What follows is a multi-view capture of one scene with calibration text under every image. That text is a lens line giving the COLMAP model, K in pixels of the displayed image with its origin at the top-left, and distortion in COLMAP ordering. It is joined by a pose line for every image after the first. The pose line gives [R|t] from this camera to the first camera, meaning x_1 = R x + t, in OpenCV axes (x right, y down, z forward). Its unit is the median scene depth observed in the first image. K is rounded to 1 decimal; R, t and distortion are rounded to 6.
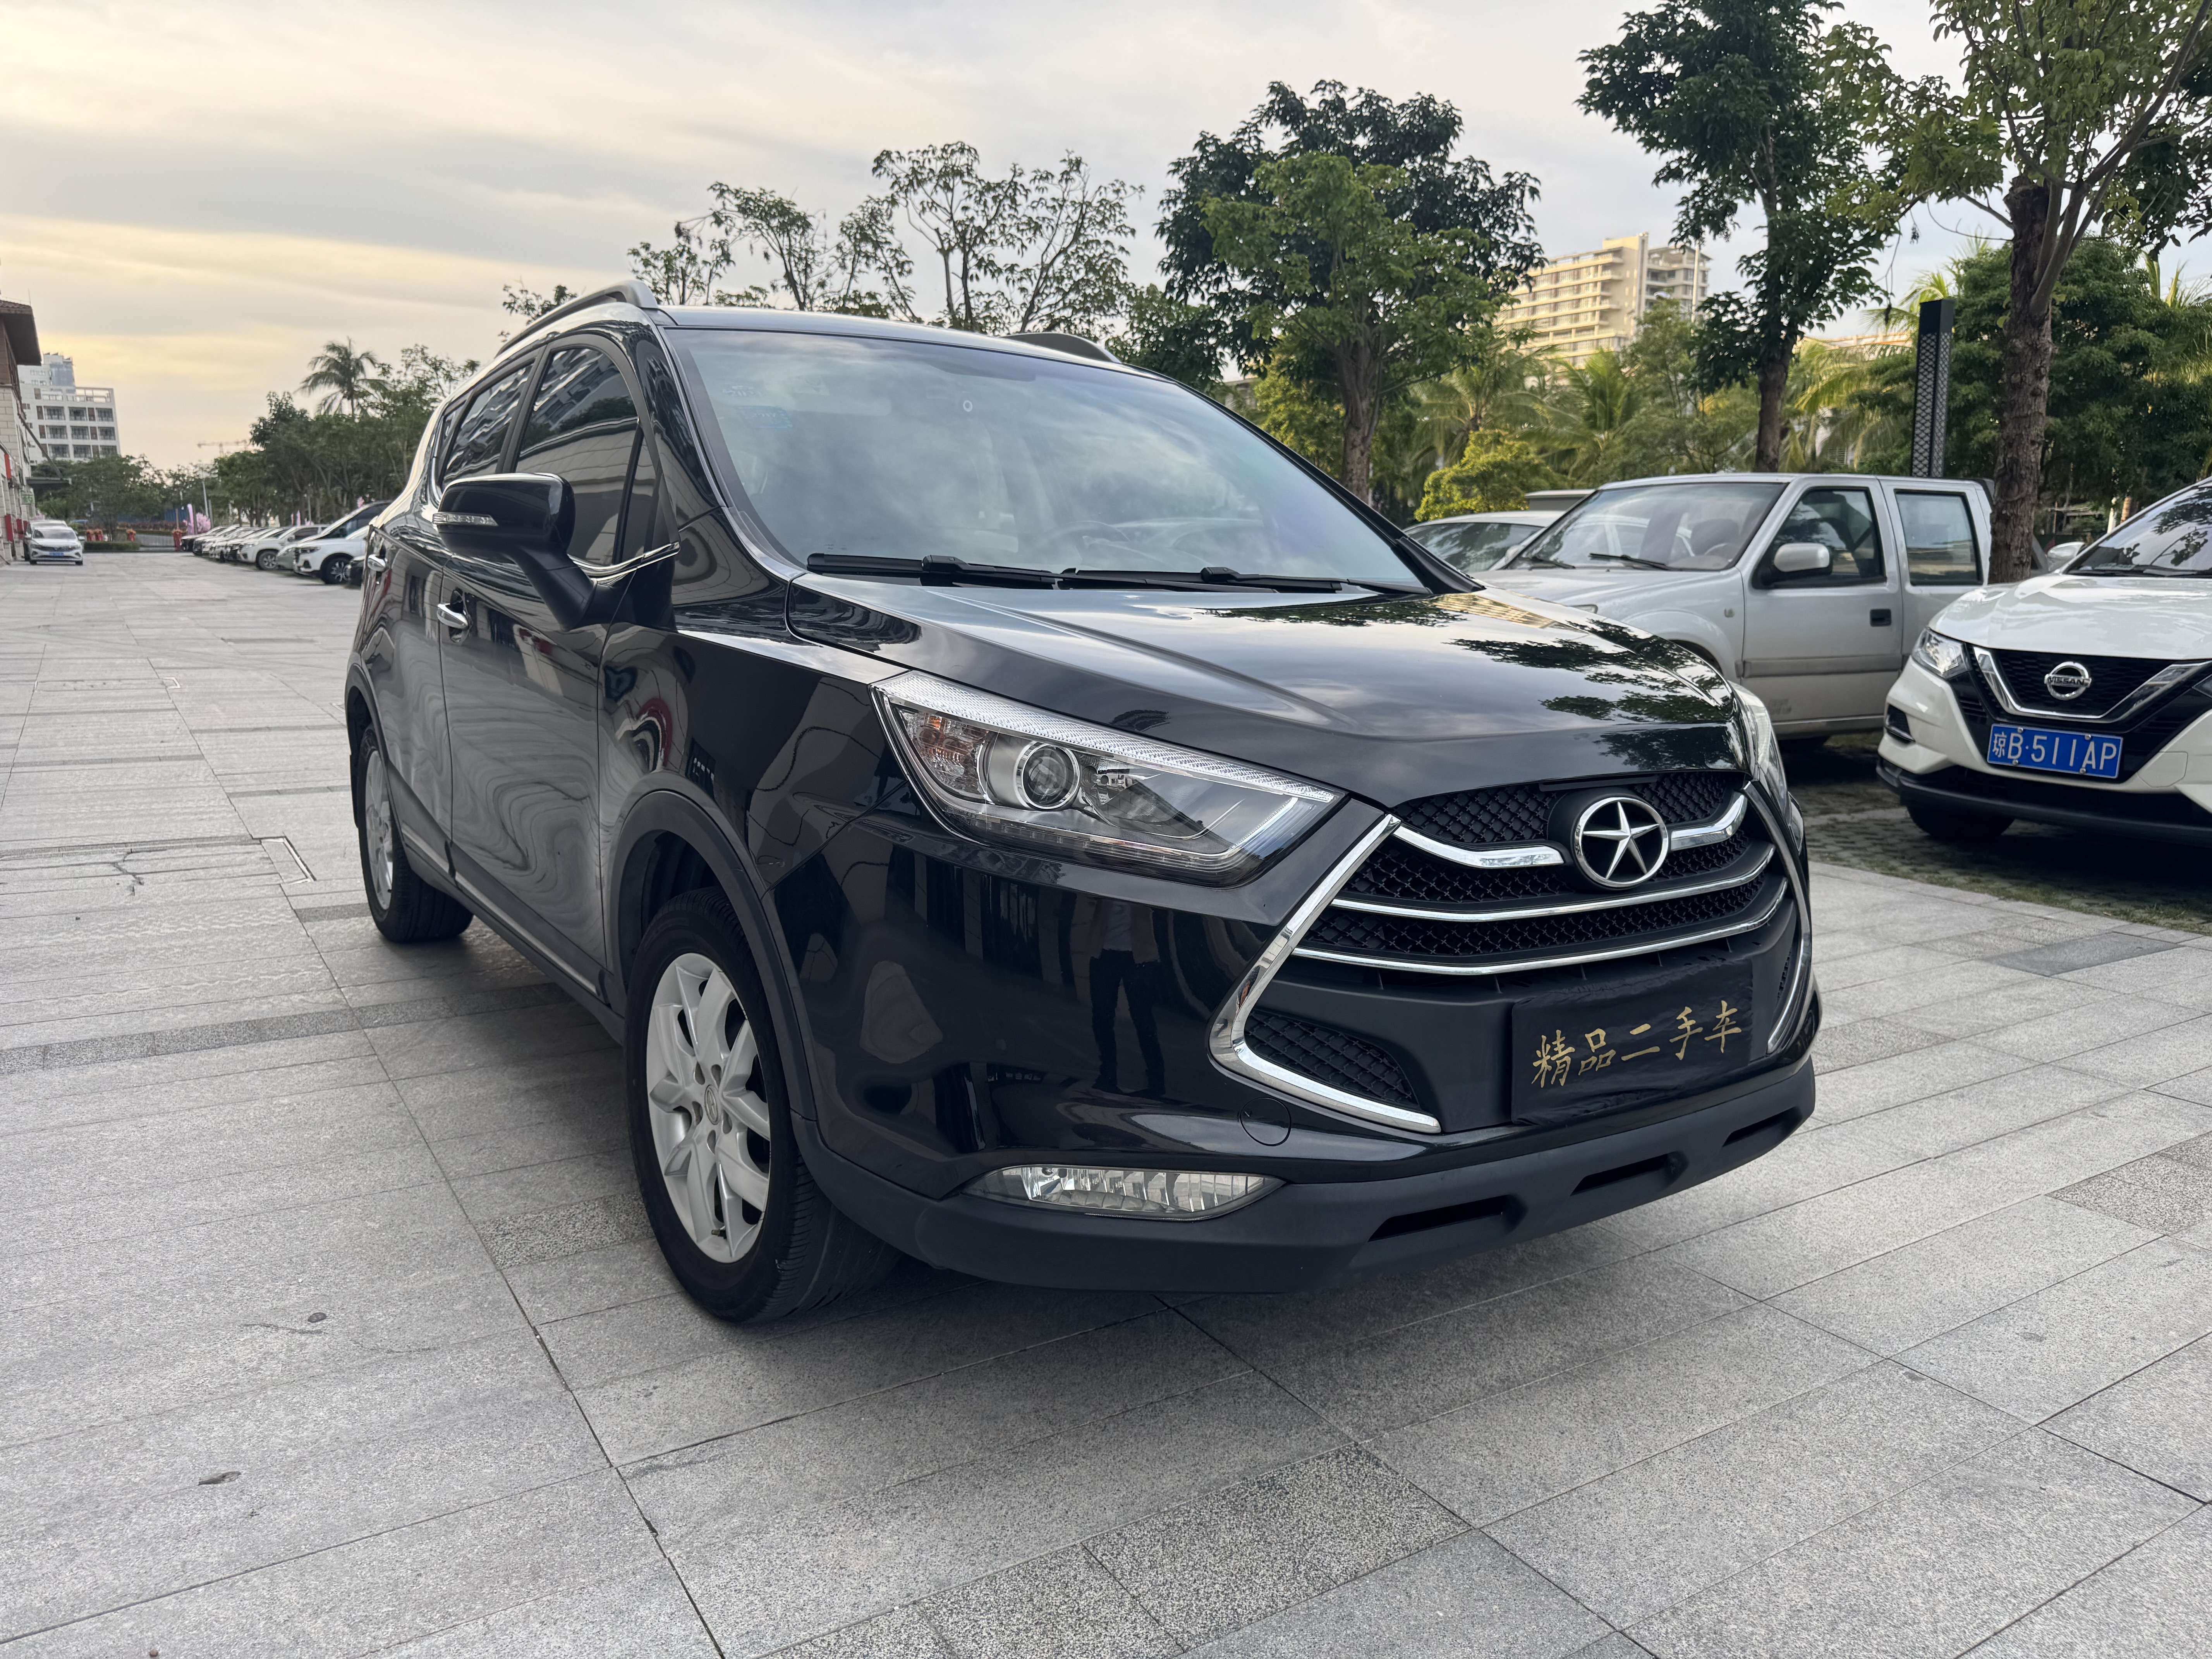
lens RADIAL K [[1567.0, 0, 1110.1], [0, 1567.0, 837.9], [0, 0, 1]] dist [0.023807, -0.028815]
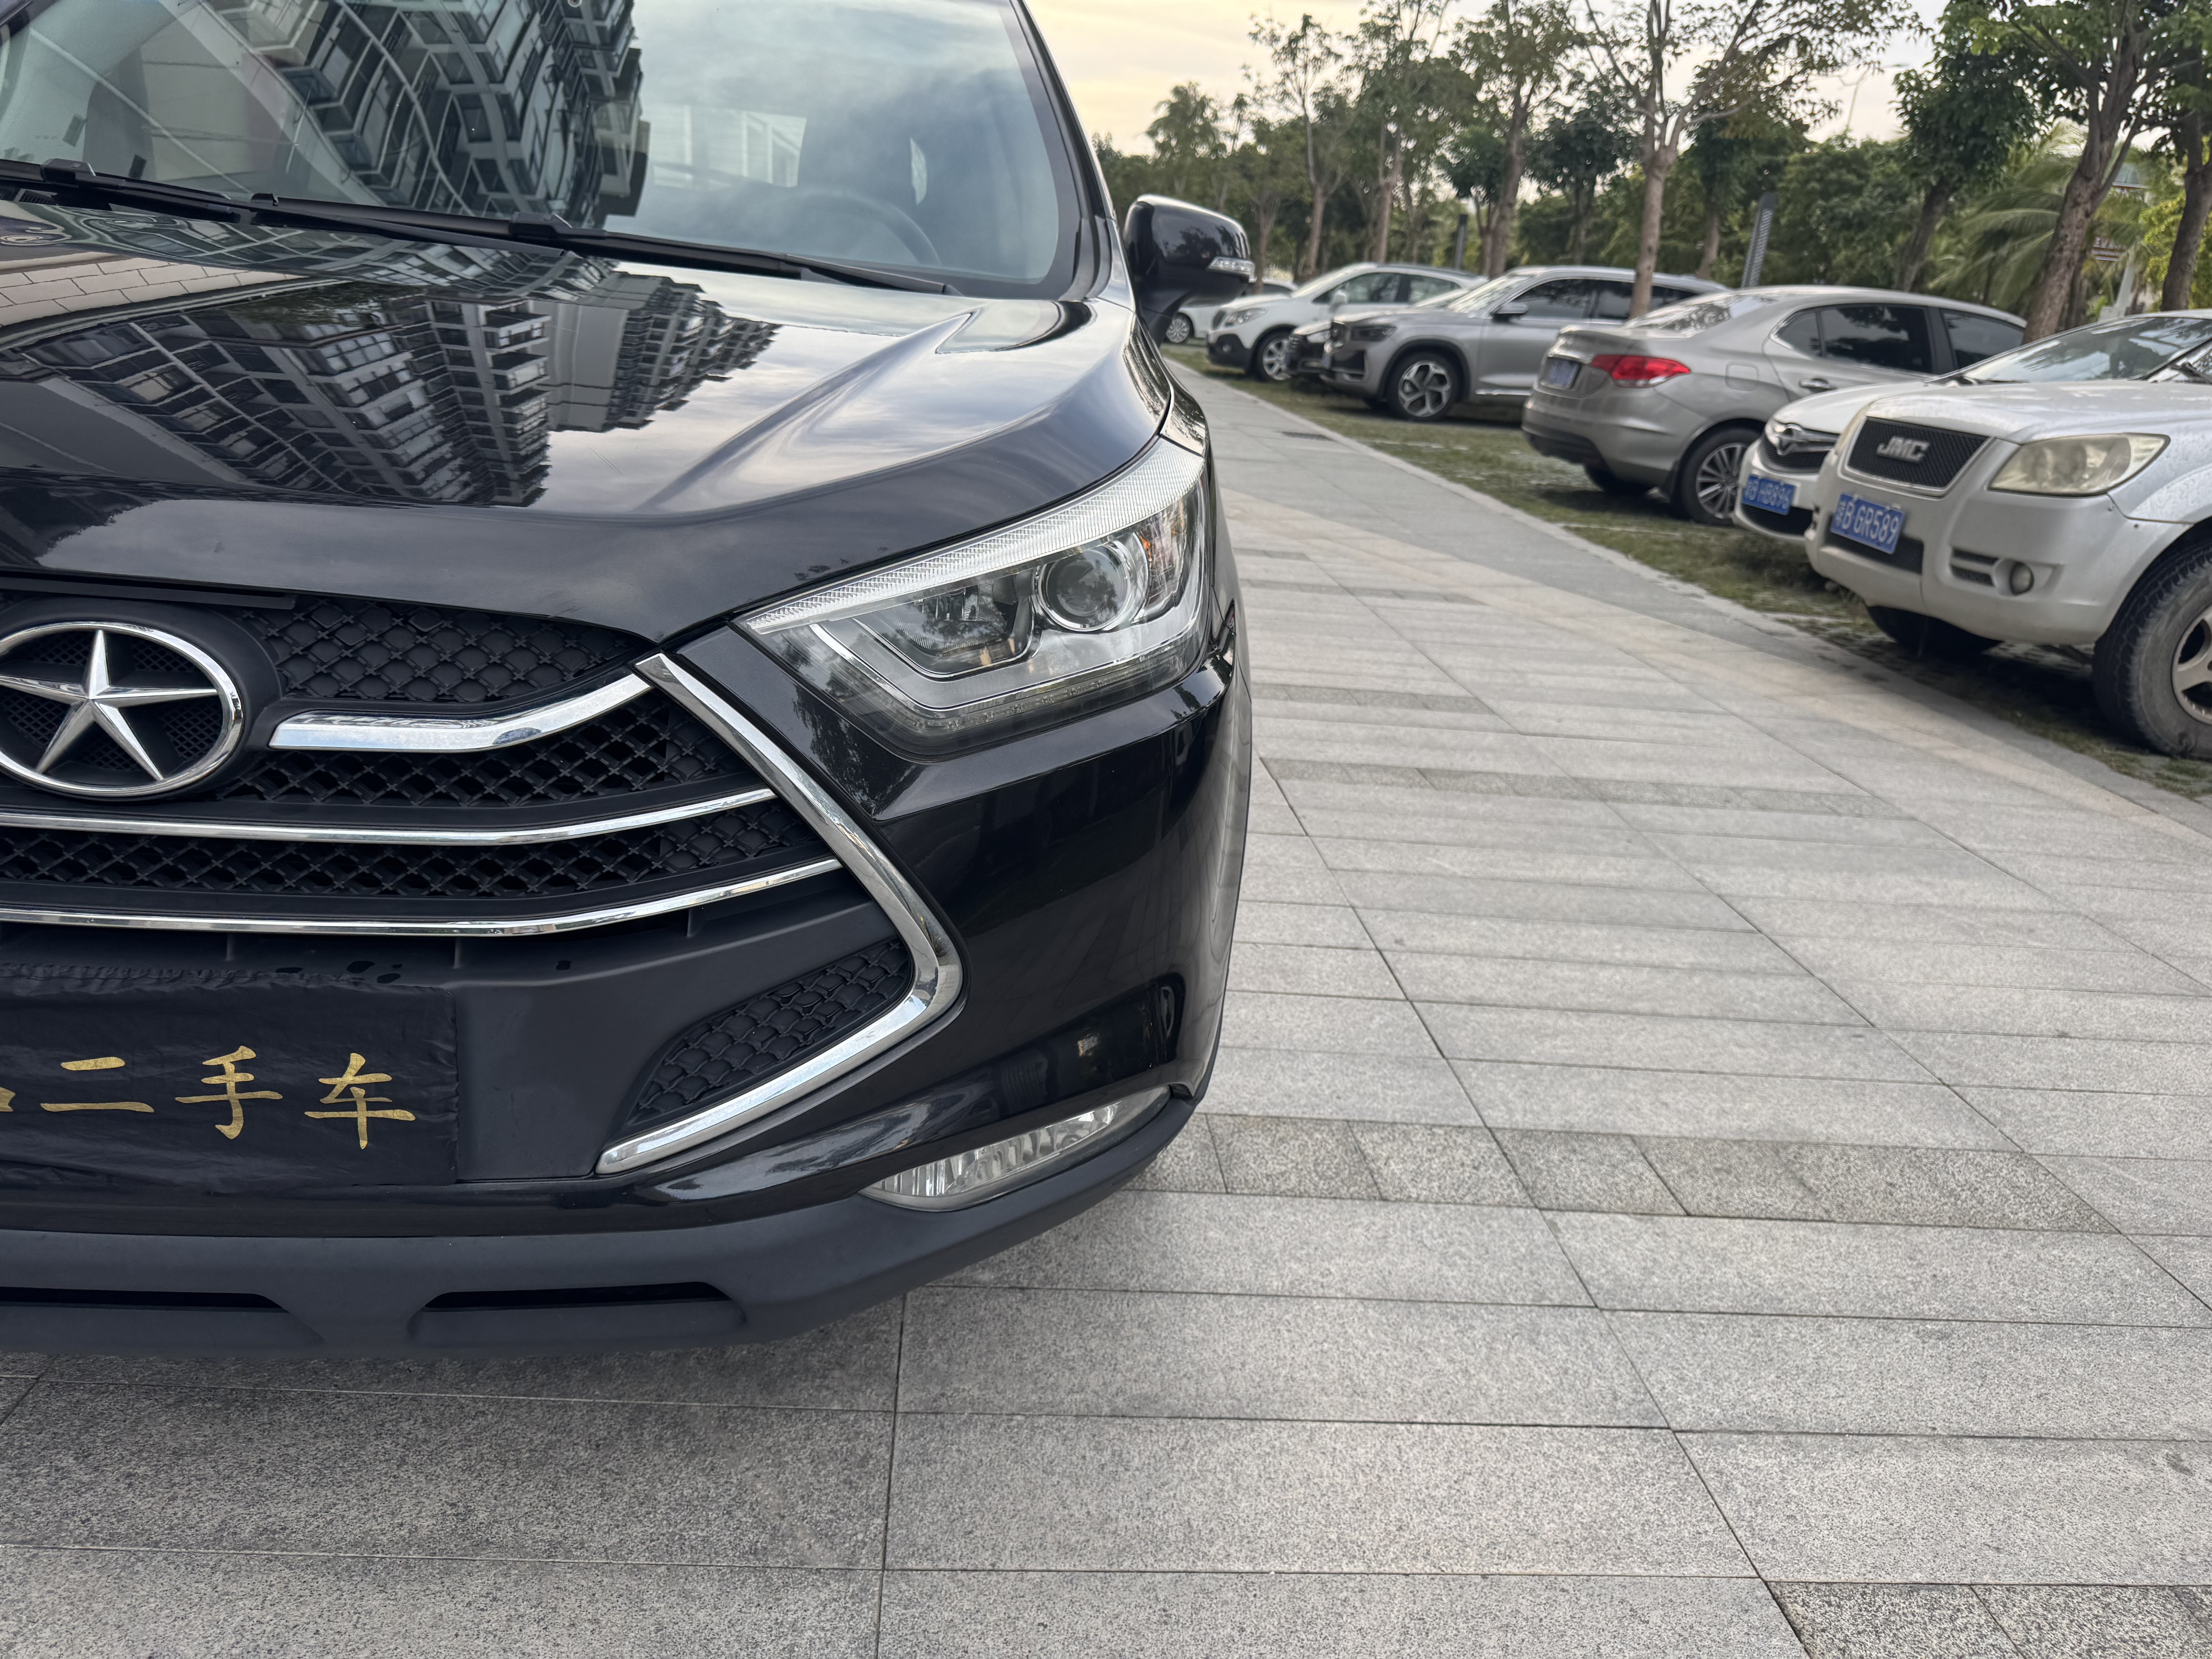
lens RADIAL K [[1579.3, 0, 1110.8], [0, 1579.3, 841.1], [0, 0, 1]] dist [0.013914, -0.024627]
pose [[0.877710, 0.213808, -0.428849, 0.692976], [-0.154017, 0.973326, 0.170043, -0.077600], [0.453767, -0.083198, 0.887228, 0.557957]]
